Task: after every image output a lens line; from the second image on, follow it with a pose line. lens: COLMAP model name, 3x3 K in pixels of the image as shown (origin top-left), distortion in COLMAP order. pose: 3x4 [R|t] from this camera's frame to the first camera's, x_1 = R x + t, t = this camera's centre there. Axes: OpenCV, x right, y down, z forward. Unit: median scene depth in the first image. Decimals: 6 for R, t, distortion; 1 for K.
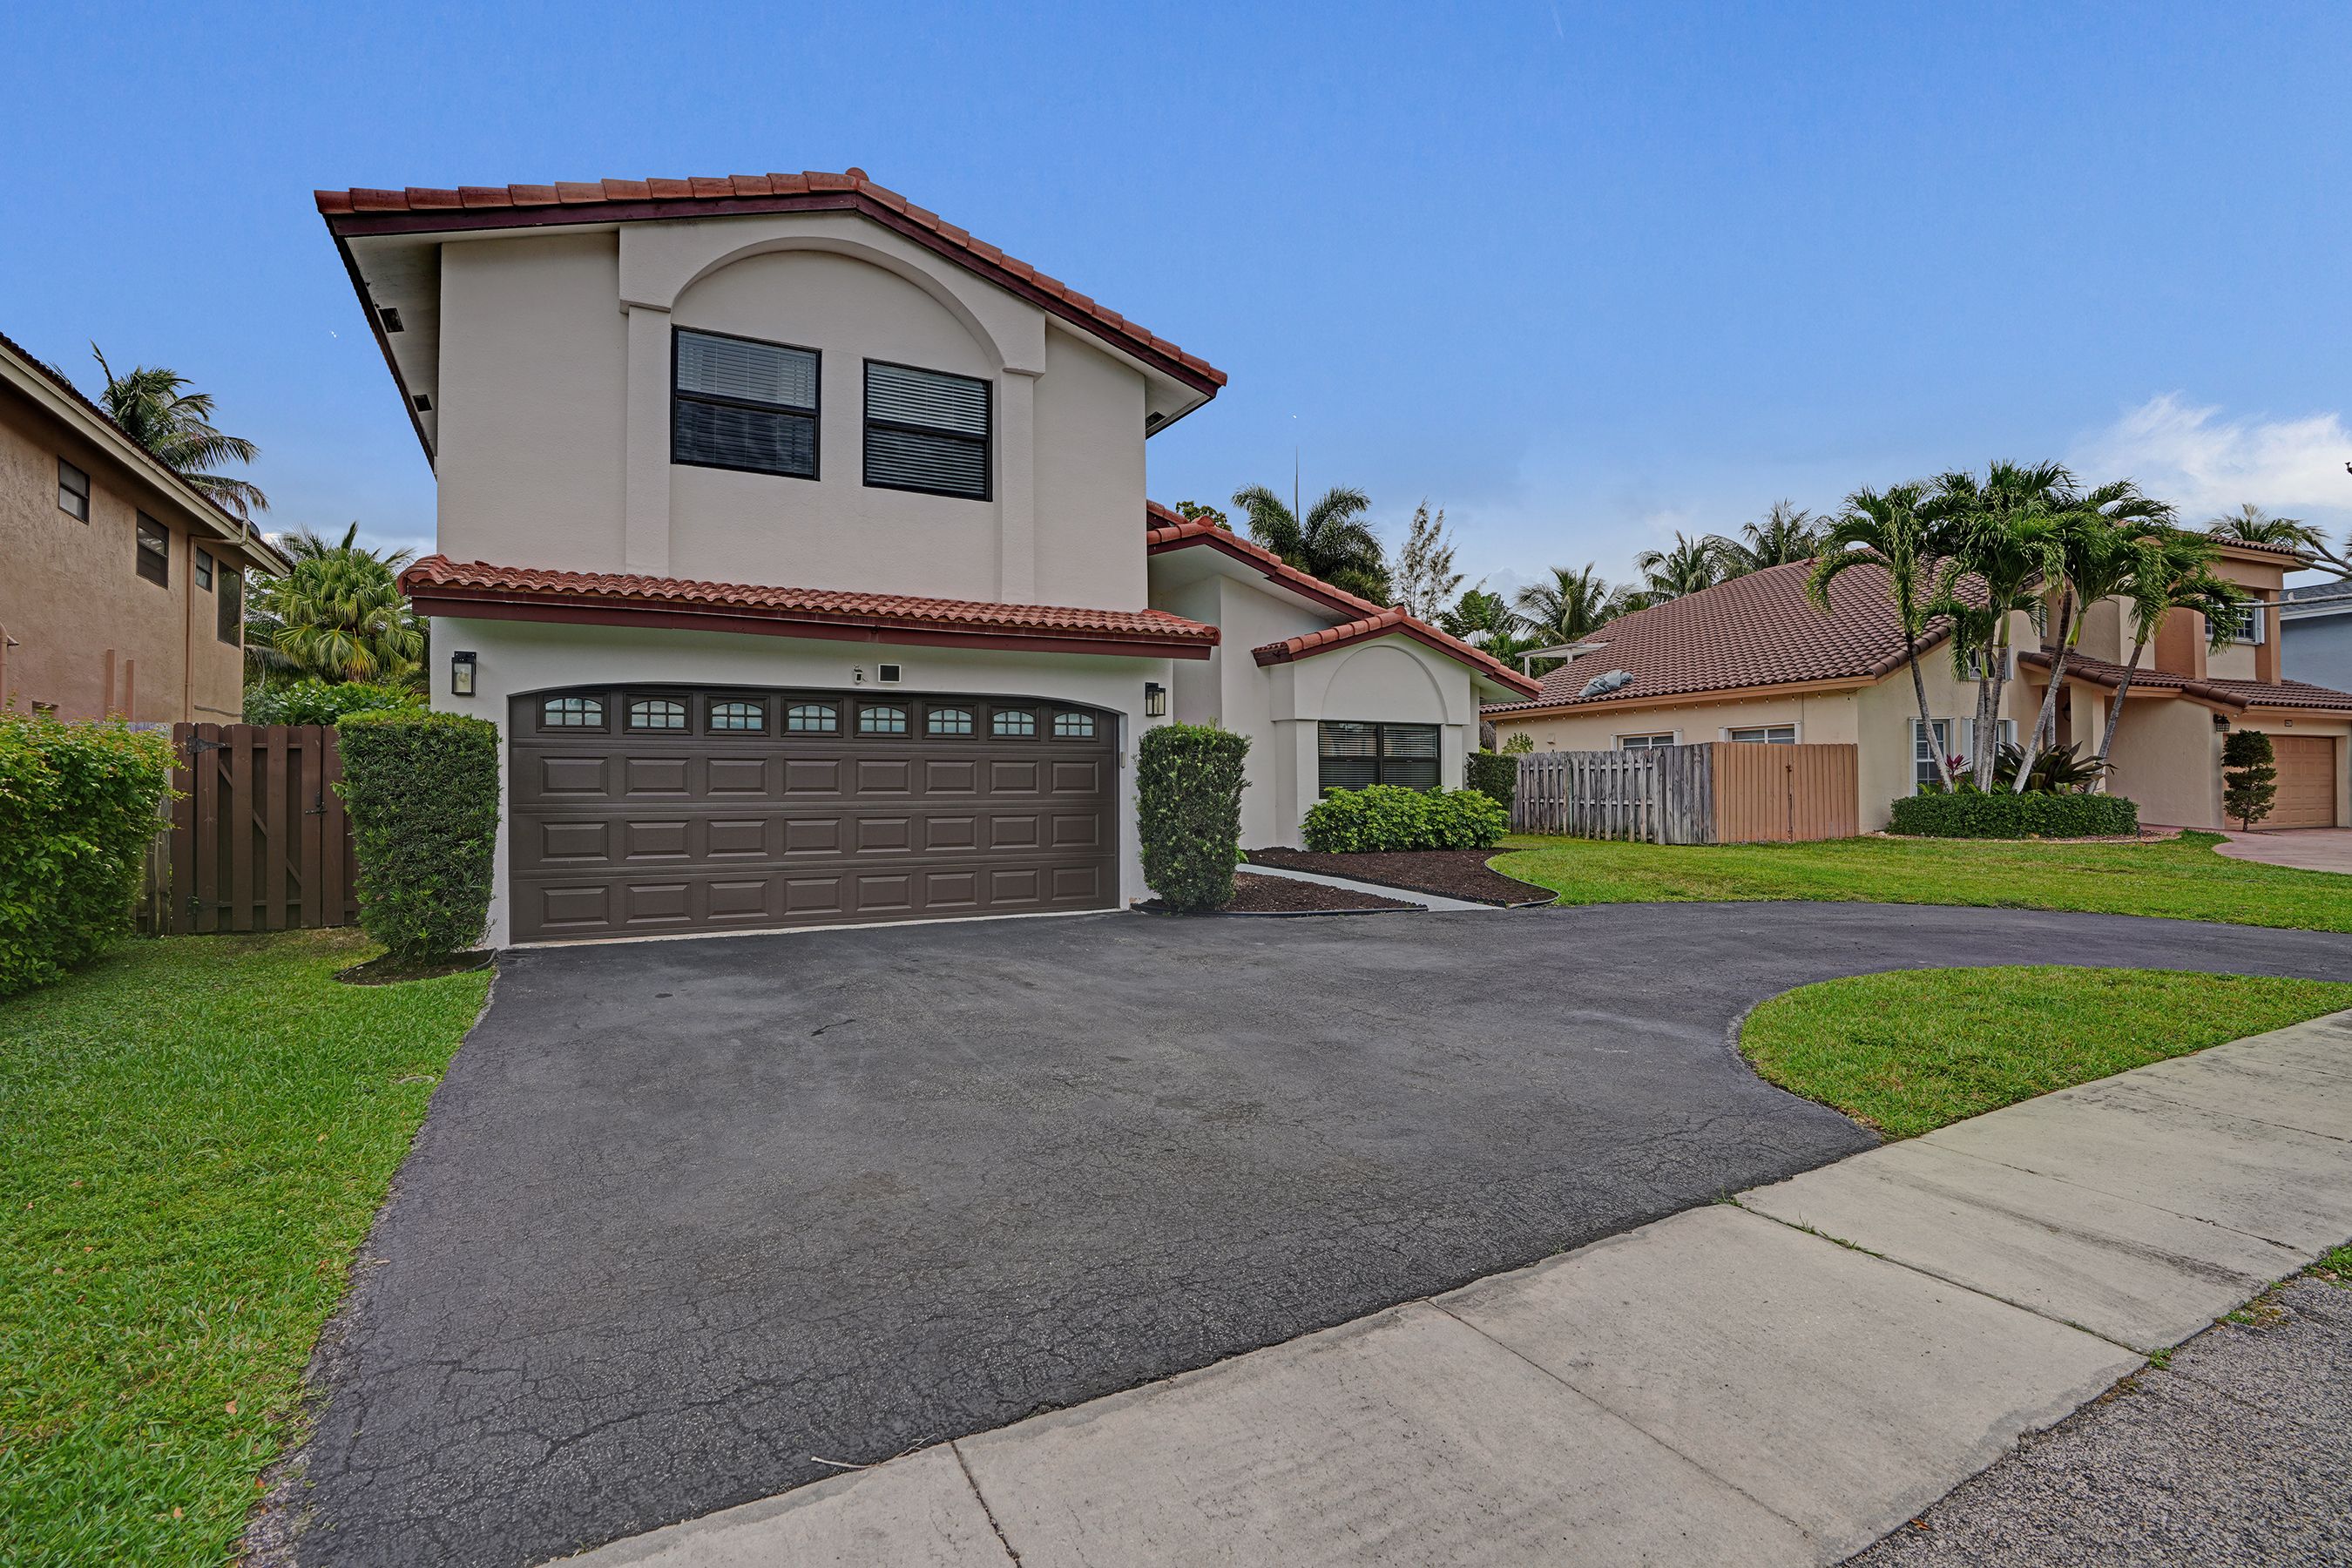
lens RADIAL K [[1115.6, 0, 1181.3], [0, 1115.6, 773.1], [0, 0, 1]] dist [-0.045305, 0.018383]
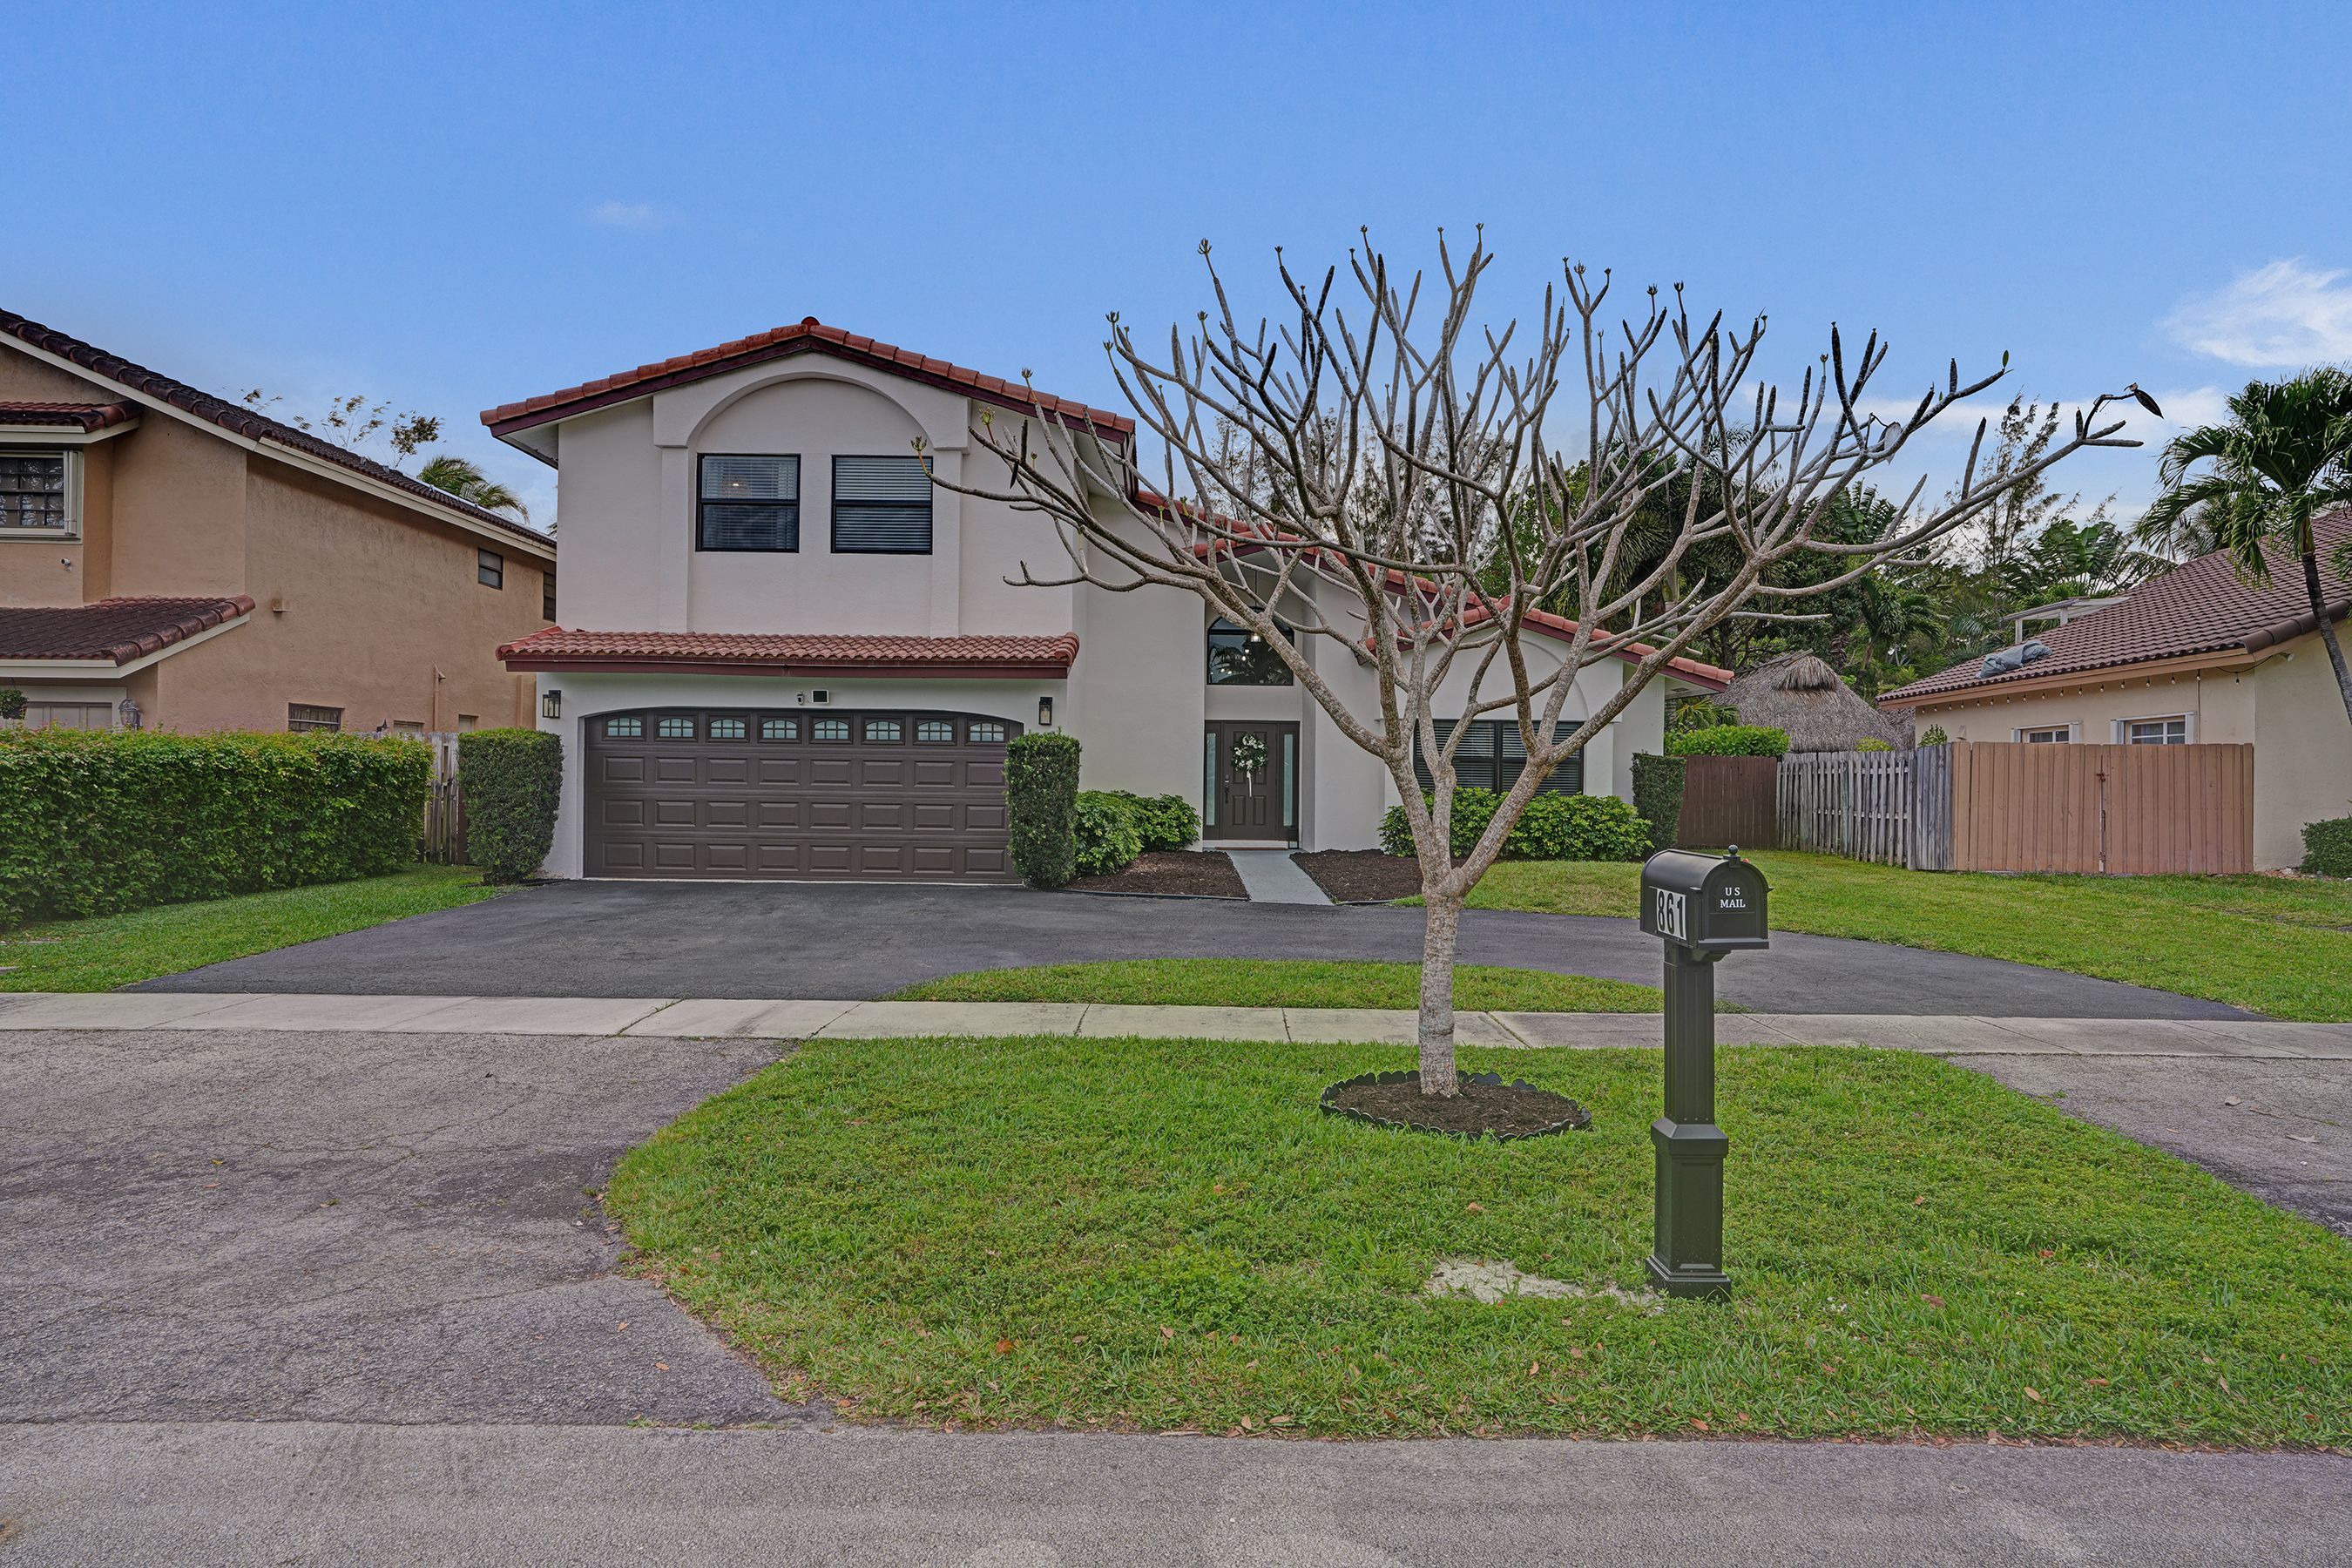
lens RADIAL K [[1394.9, 0, 1152.5], [0, 1394.9, 790.0], [0, 0, 1]] dist [-0.006256, -0.002381]
pose [[0.874012, 0.020664, -0.485465, 0.802775], [-0.011727, 0.999701, 0.021439, -0.014654], [0.485763, -0.013045, 0.873993, -0.253848]]
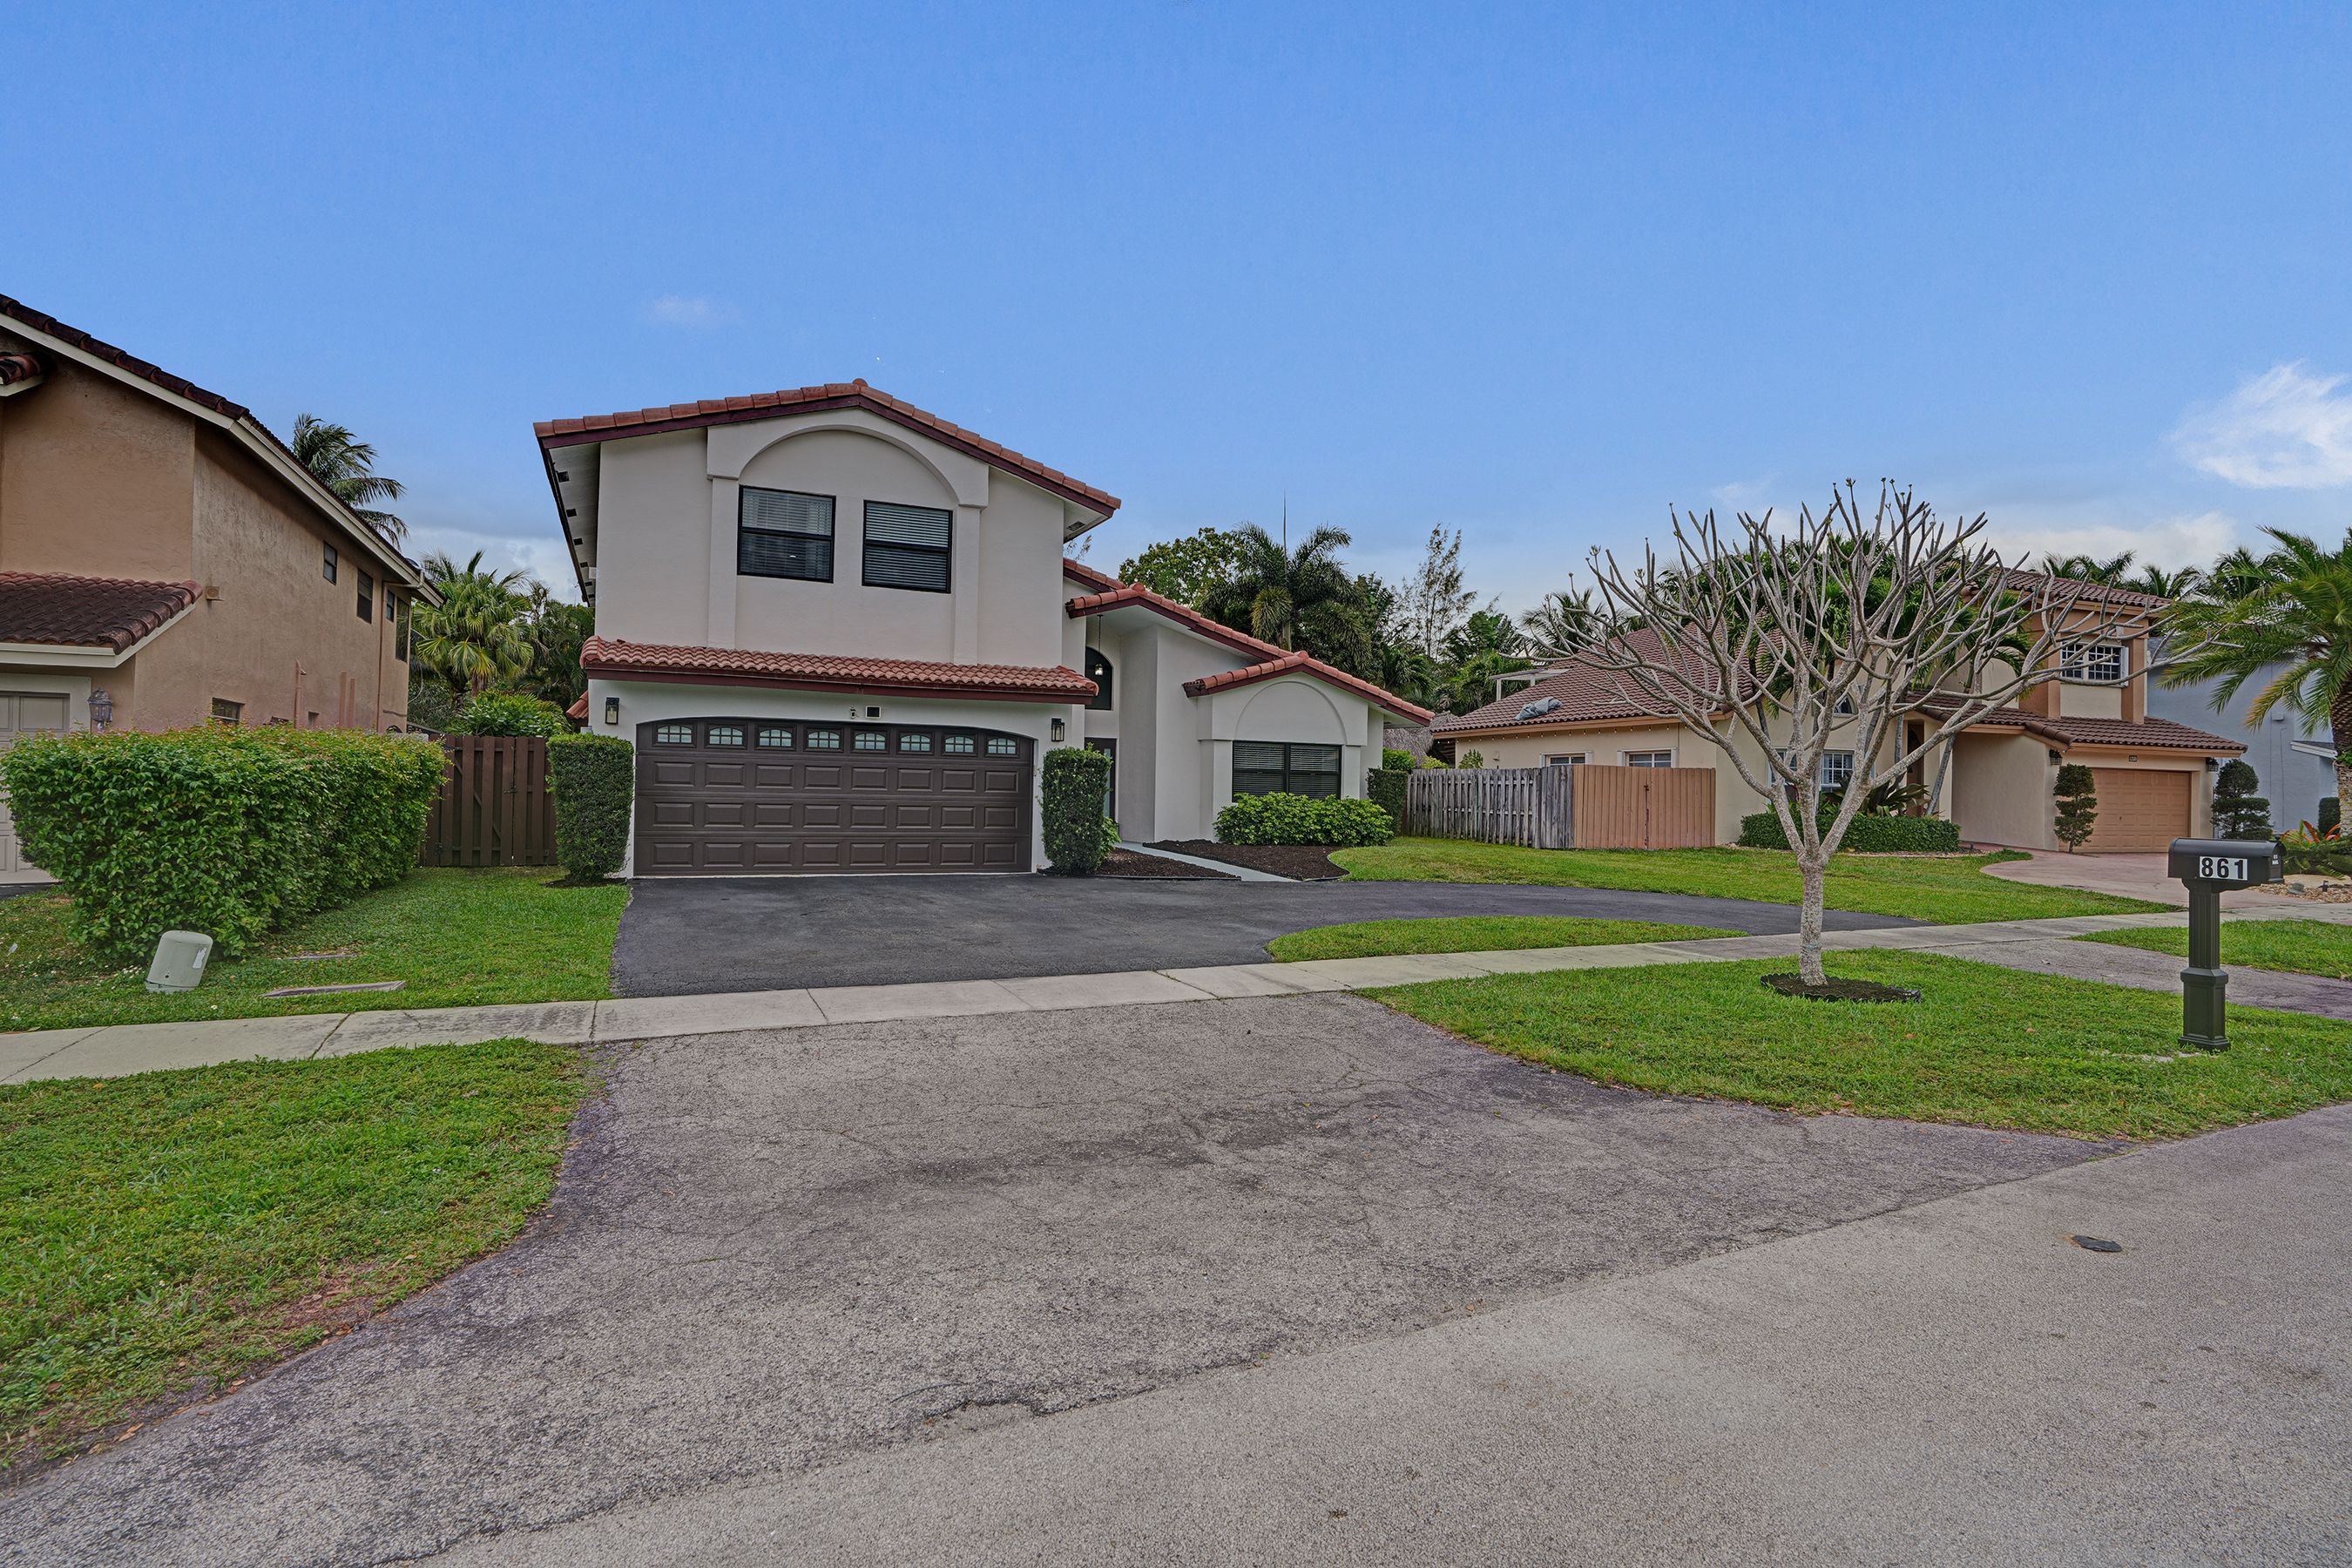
lens RADIAL K [[1167.0, 0, 1186.0], [0, 1167.0, 776.4], [0, 0, 1]] dist [-0.031096, 0.005008]
pose [[0.997698, 0.025127, -0.062994, 0.240556], [-0.024990, 0.999683, 0.002963, -0.013941], [0.063048, -0.001382, 0.998010, -0.512846]]
